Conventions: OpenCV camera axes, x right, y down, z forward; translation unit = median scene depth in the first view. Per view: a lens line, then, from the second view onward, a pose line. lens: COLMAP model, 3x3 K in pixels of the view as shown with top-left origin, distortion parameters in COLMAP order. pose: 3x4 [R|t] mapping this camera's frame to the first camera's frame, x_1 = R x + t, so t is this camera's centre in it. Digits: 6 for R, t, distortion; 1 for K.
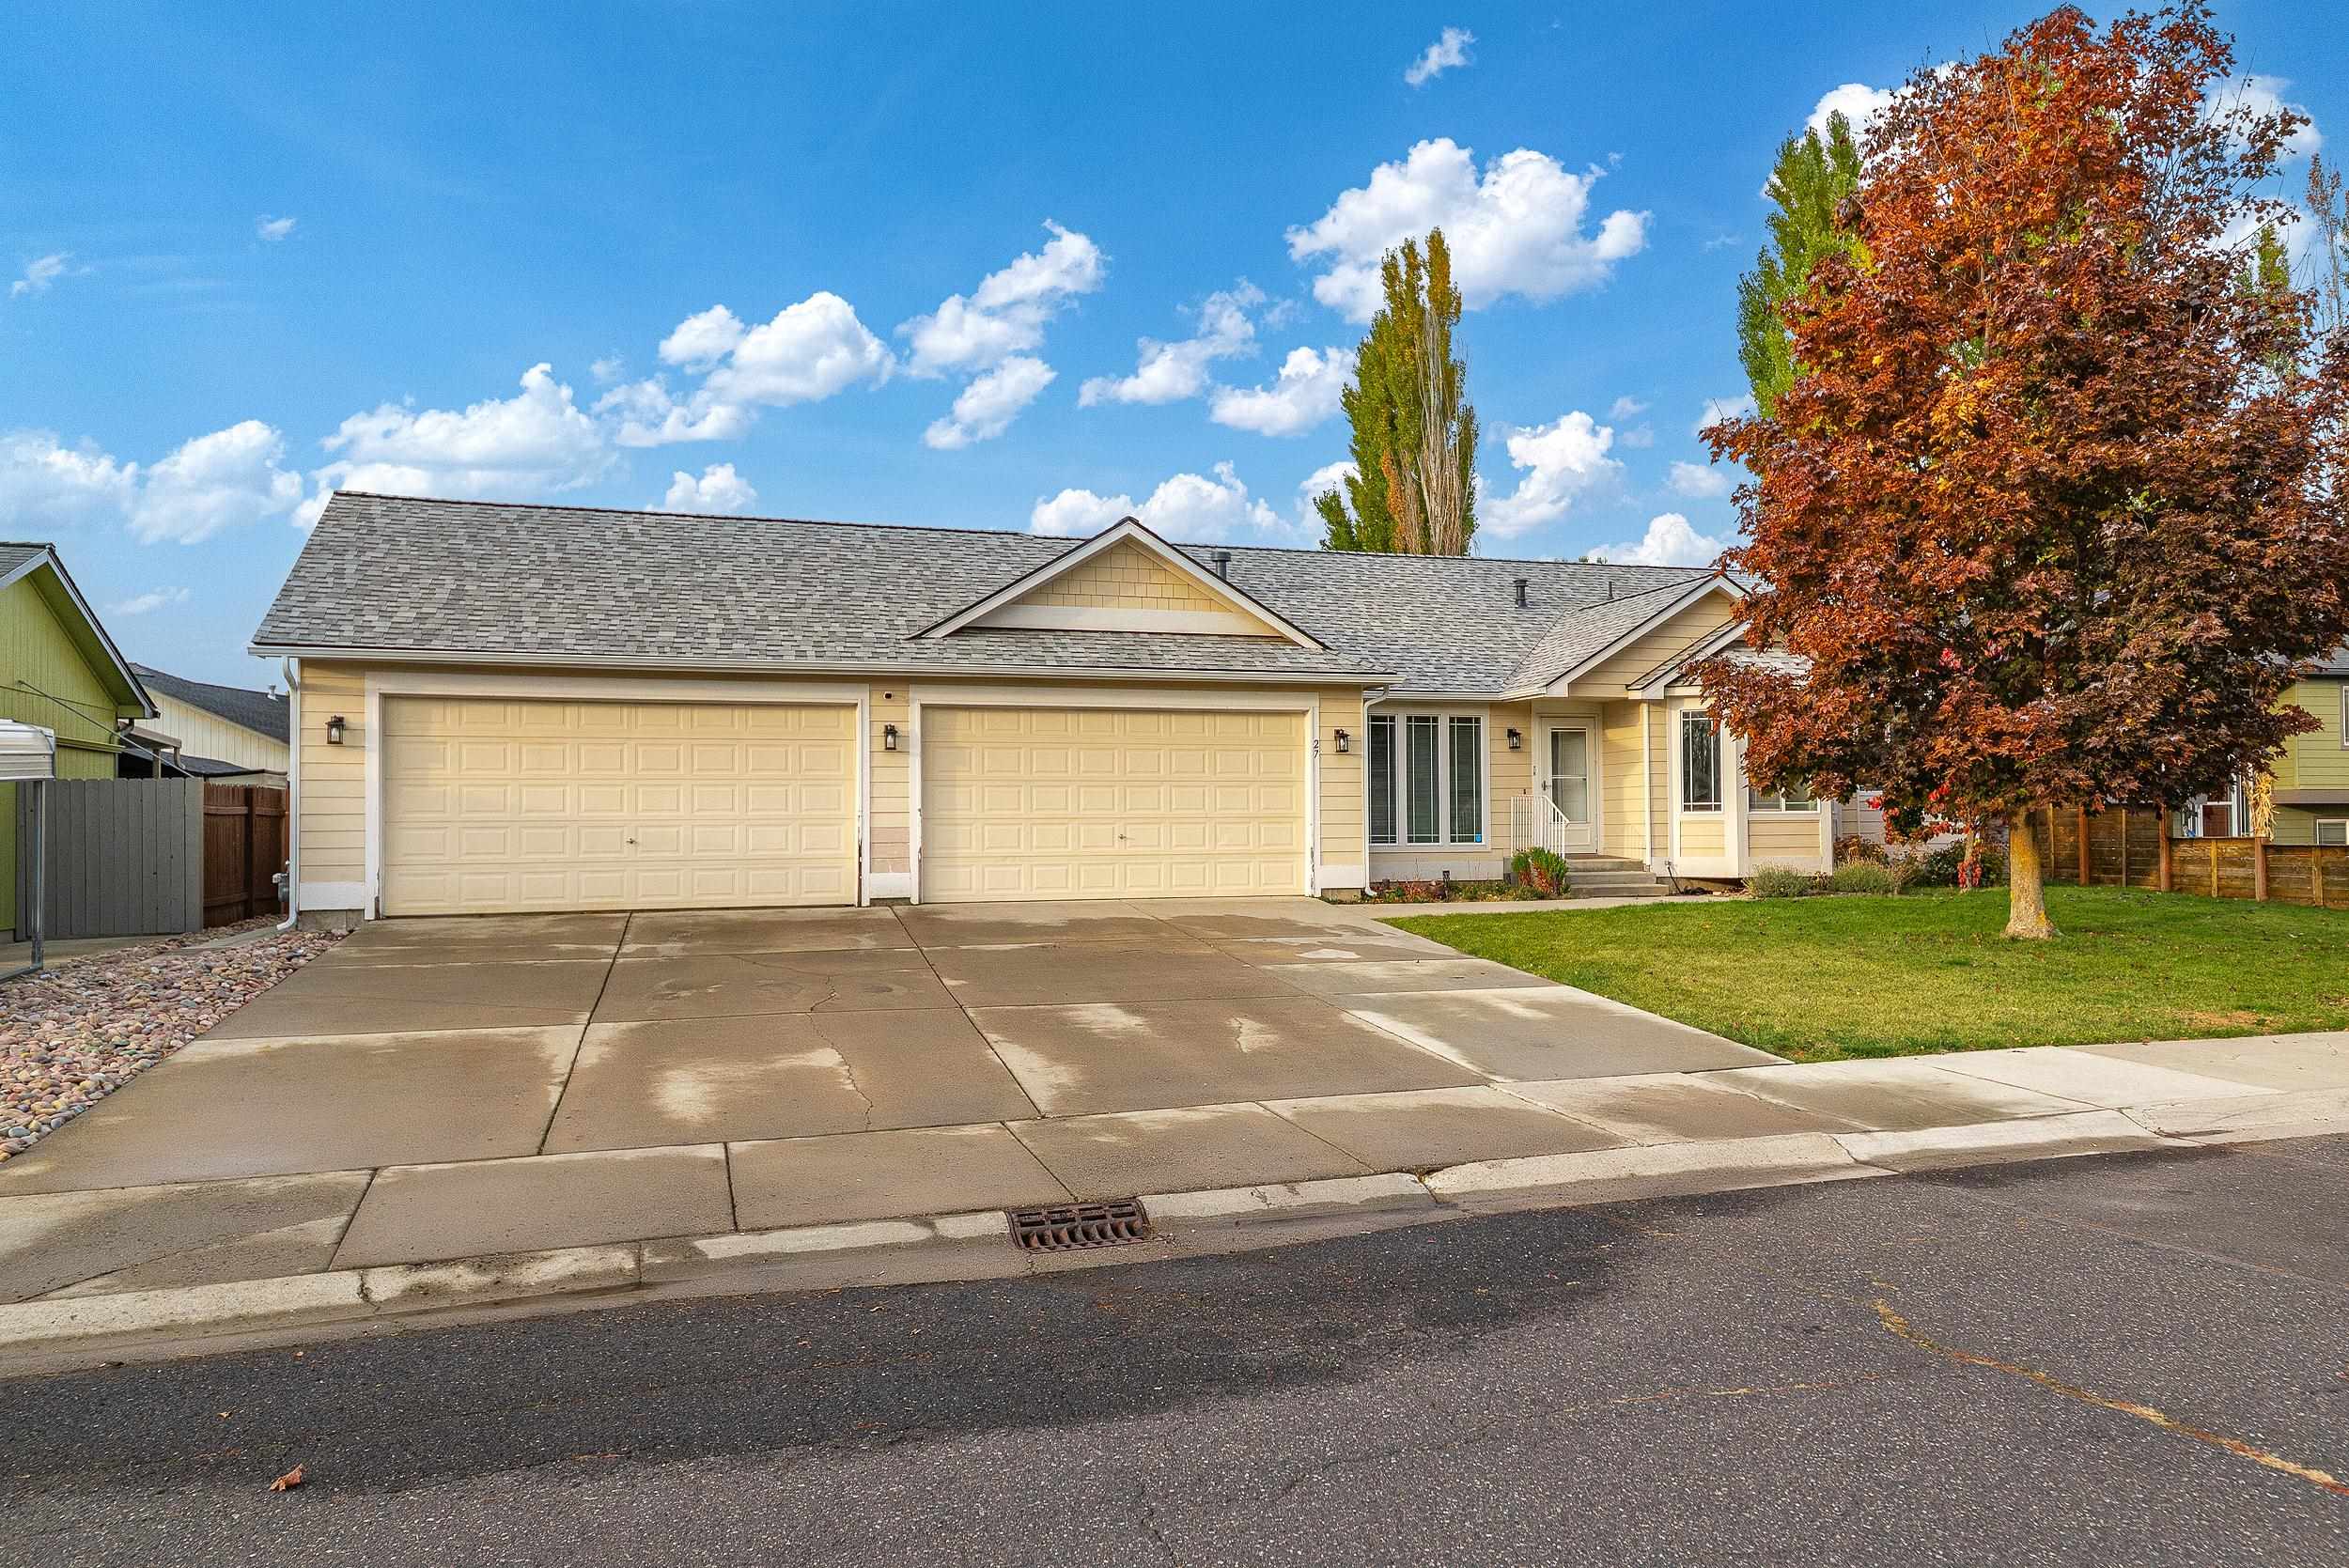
lens RADIAL K [[1626.0, 0, 1205.6], [0, 1626.0, 824.5], [0, 0, 1]] dist [0.048220, -0.002127]
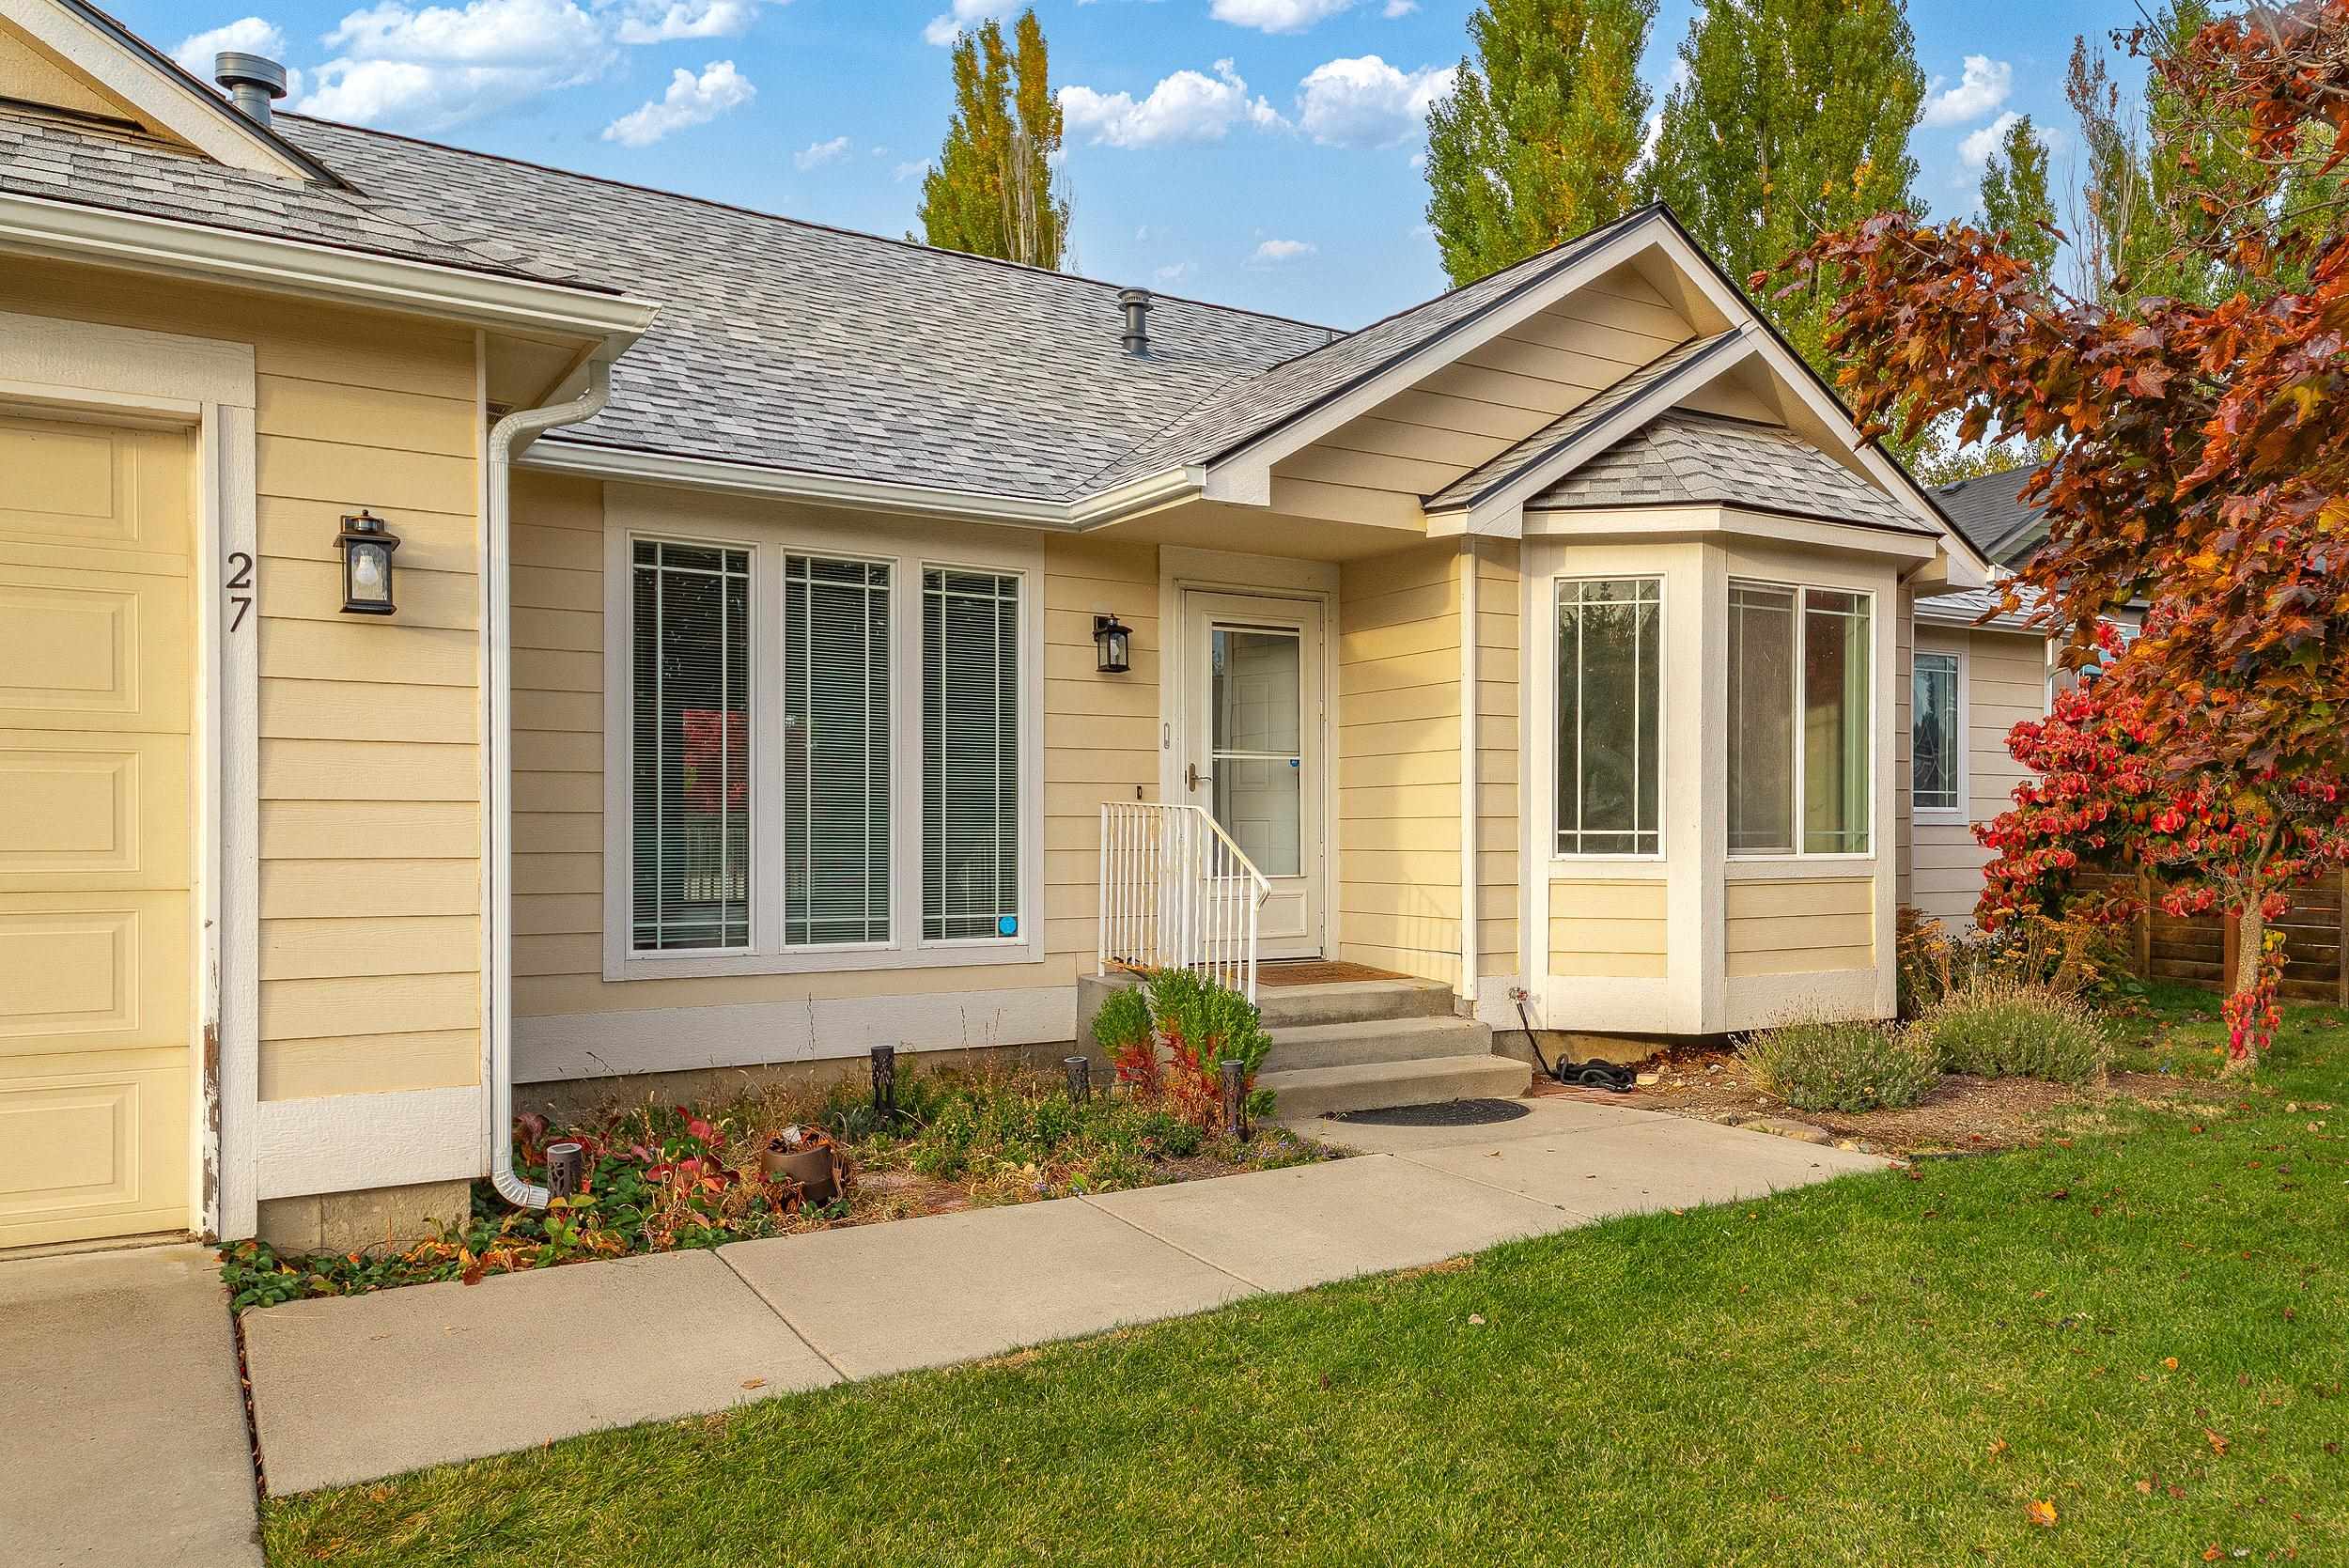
lens RADIAL K [[1626.0, 0, 1205.6], [0, 1626.0, 824.5], [0, 0, 1]] dist [0.048220, -0.002127]
pose [[0.973285, 0.010381, 0.229366, 0.133339], [-0.010775, 0.999942, 0.000466, -0.013990], [-0.229348, -0.002925, 0.973340, 0.674697]]
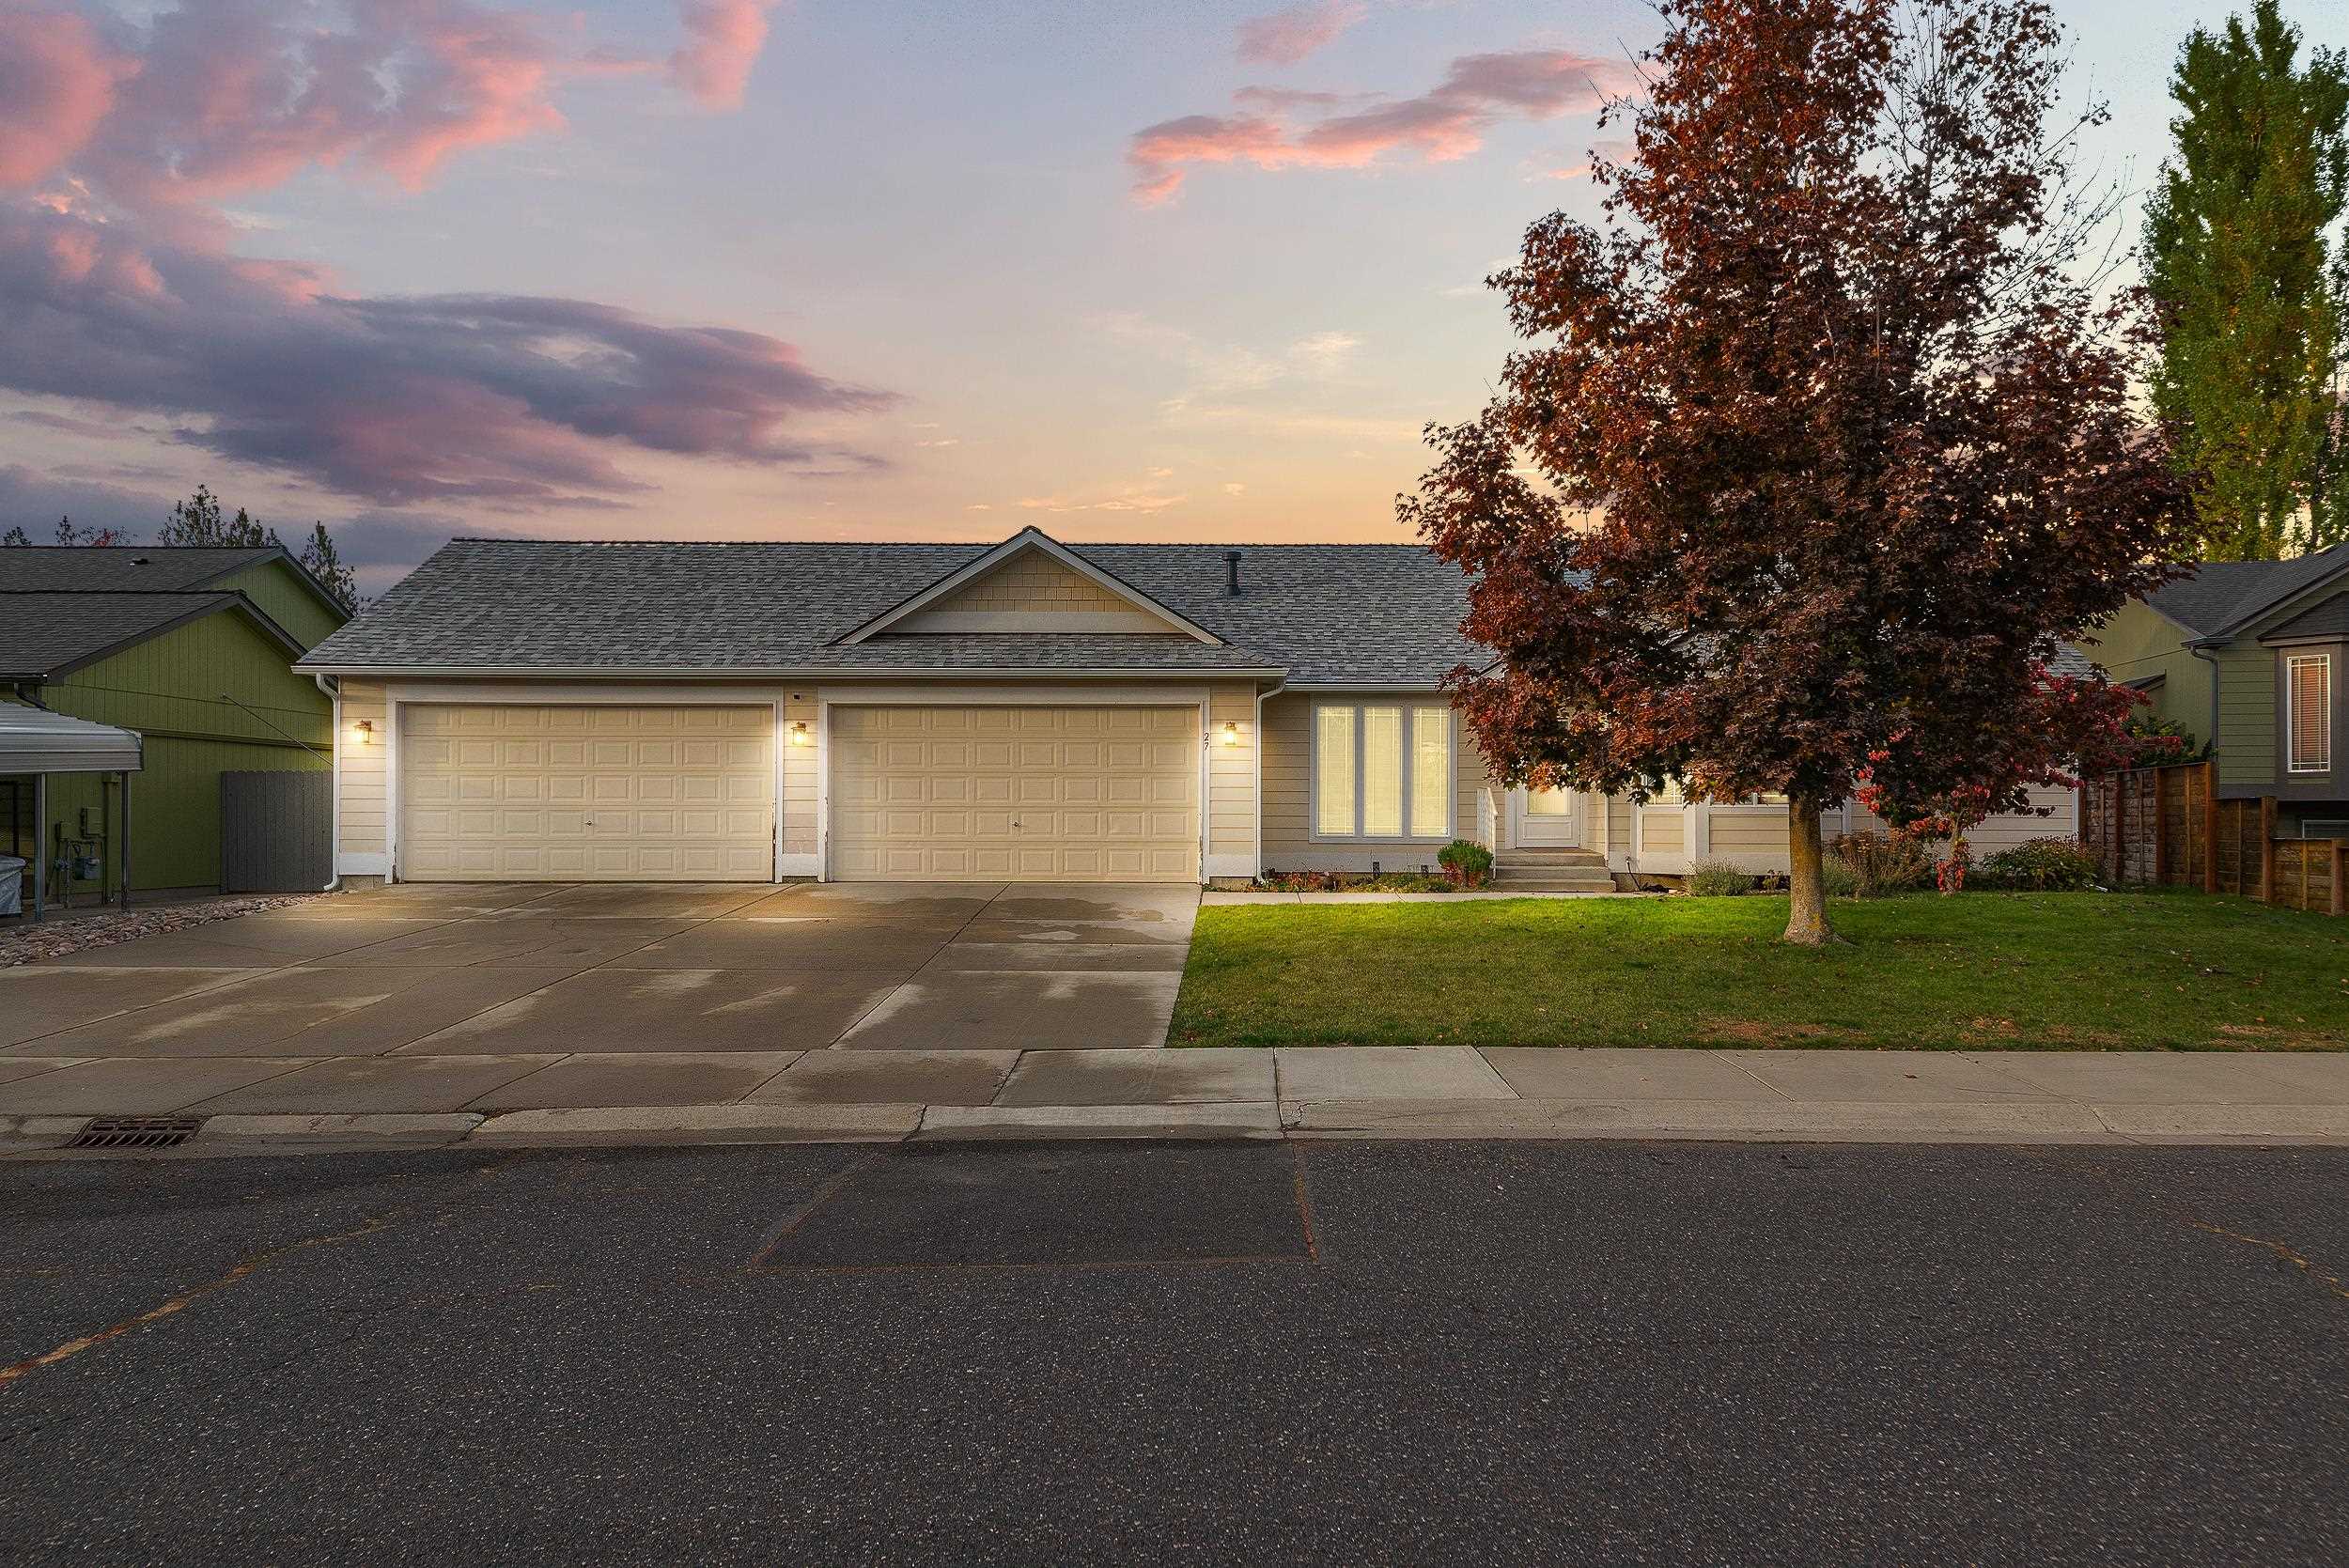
lens RADIAL K [[1607.4, 0, 1269.7], [0, 1607.4, 832.5], [0, 0, 1]] dist [0.047816, 0.001546]
pose [[0.945516, 0.011576, -0.325369, 0.400571], [-0.008518, 0.999905, 0.010821, 0.000078], [0.325463, -0.007461, 0.945525, 0.038533]]
